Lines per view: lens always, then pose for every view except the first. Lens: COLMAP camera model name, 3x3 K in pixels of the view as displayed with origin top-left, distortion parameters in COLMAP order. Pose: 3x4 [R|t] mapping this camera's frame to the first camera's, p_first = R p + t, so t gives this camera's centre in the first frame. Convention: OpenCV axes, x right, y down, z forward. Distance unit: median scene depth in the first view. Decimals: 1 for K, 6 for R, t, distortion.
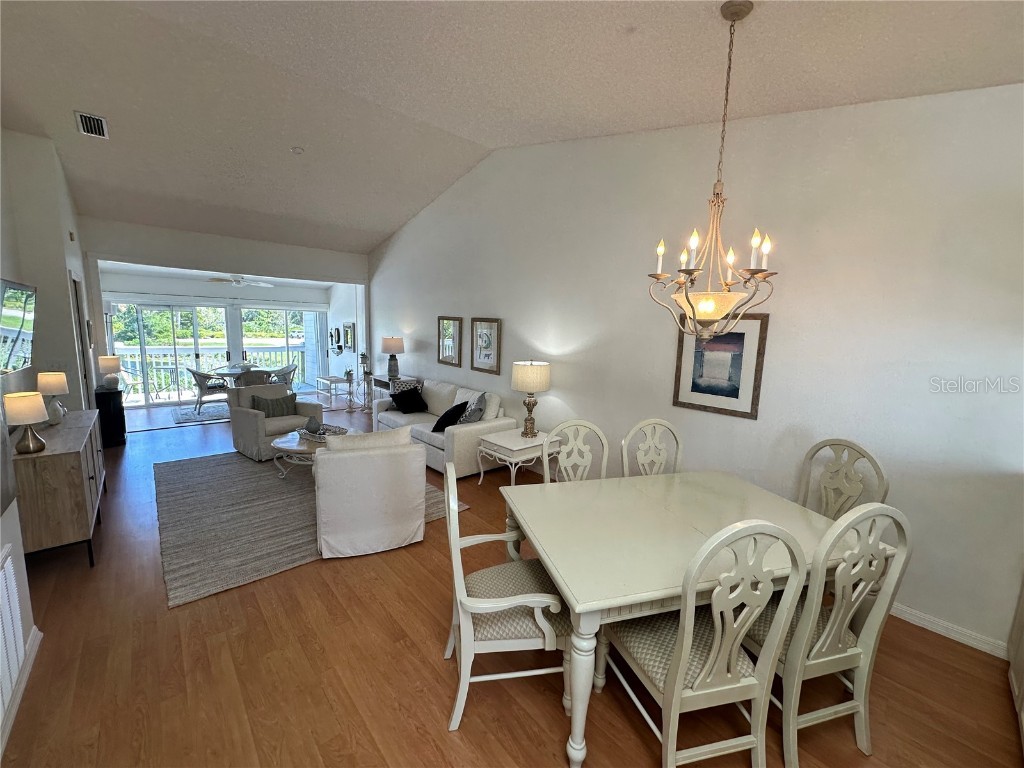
lens RADIAL K [[407.6, 0, 507.9], [0, 407.6, 387.1], [0, 0, 1]] dist [-0.006080, 0.001349]
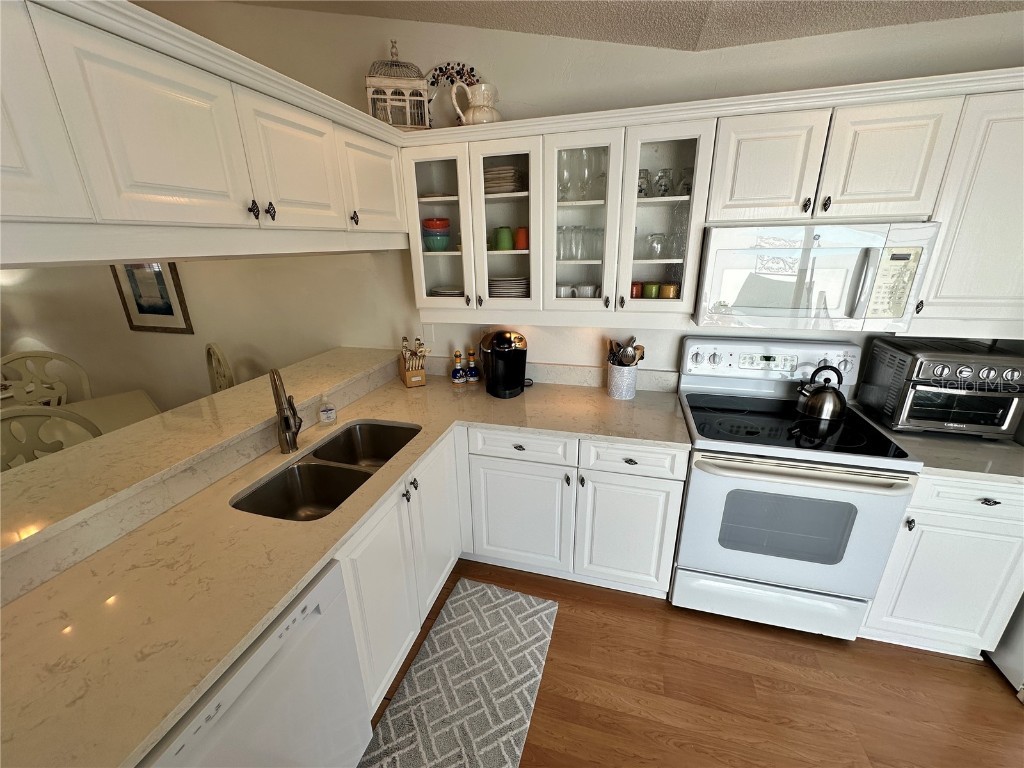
lens RADIAL K [[407.6, 0, 509.1], [0, 407.6, 387.0], [0, 0, 1]] dist [-0.006080, 0.001349]
pose [[0.838959, -0.216032, 0.499478, 0.492664], [0.113801, 0.967182, 0.227173, 0.044616], [-0.532163, -0.133748, 0.836011, -0.214155]]
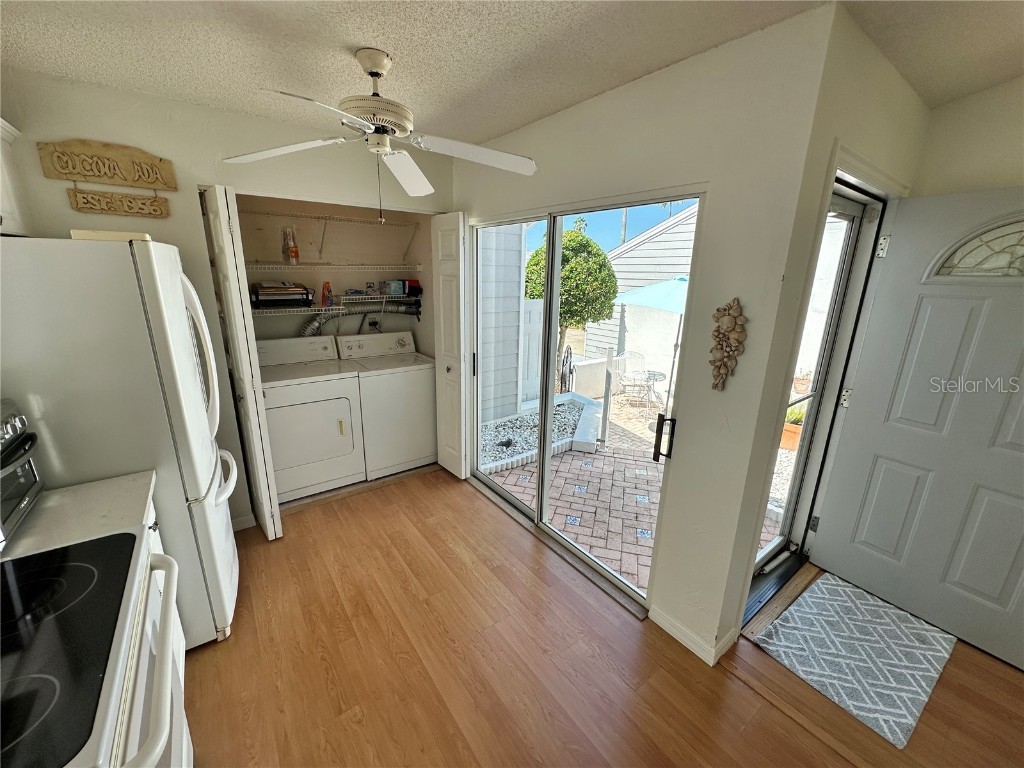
lens RADIAL K [[407.6, 0, 514.1], [0, 407.6, 385.4], [0, 0, 1]] dist [-0.006080, 0.001349]
pose [[-0.996089, -0.060878, 0.064037, 0.671855], [-0.029844, 0.913975, 0.404671, 0.015669], [-0.083164, 0.401178, -0.912217, 0.064679]]
